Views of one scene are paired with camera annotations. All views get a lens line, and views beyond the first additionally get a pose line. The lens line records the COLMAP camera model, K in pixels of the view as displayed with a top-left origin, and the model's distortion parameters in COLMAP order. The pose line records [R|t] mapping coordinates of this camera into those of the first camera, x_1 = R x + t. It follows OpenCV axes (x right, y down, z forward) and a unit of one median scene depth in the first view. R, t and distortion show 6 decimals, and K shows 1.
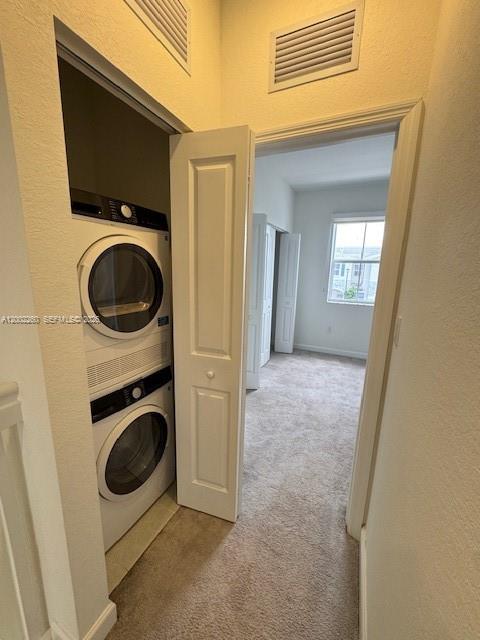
lens RADIAL K [[257.8, 0, 240.0], [0, 257.8, 320.0], [0, 0, 1]] dist [-0.000677, -0.000019]
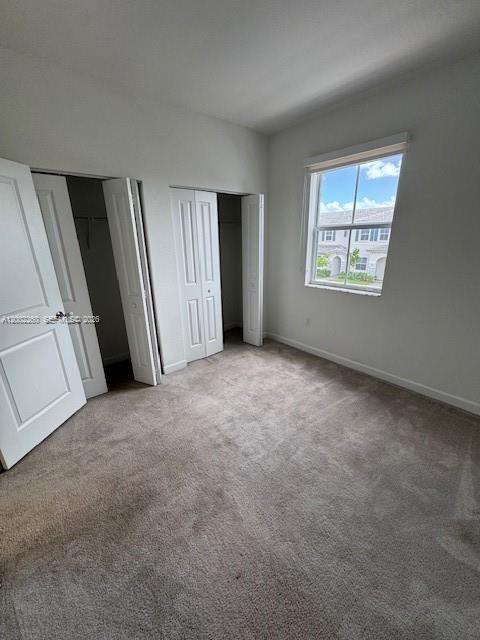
lens RADIAL K [[257.8, 0, 240.0], [0, 257.8, 320.0], [0, 0, 1]] dist [-0.000677, -0.000019]
pose [[0.912197, 0.082244, -0.401414, 0.523570], [-0.035360, 0.991795, 0.122851, -0.059903], [0.408224, -0.097870, 0.907620, 0.258407]]
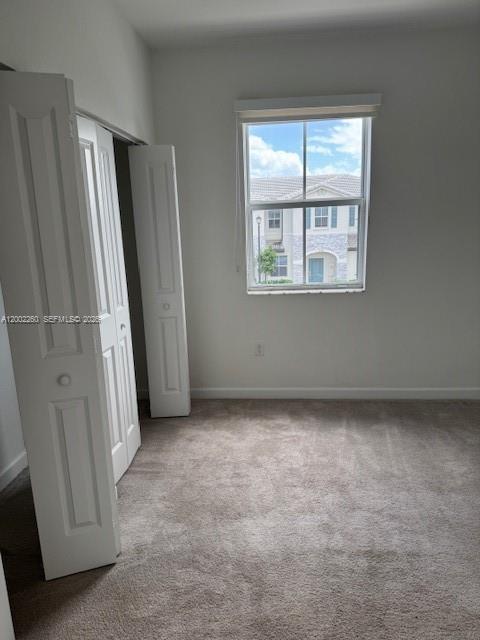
lens RADIAL K [[447.9, 0, 240.0], [0, 447.9, 320.0], [0, 0, 1]] dist [0.129228, -0.233354]
pose [[0.935271, -0.132026, 0.328385, 0.050991], [0.126414, 0.991231, 0.038484, -0.061272], [-0.330586, 0.005519, 0.943760, 0.250554]]
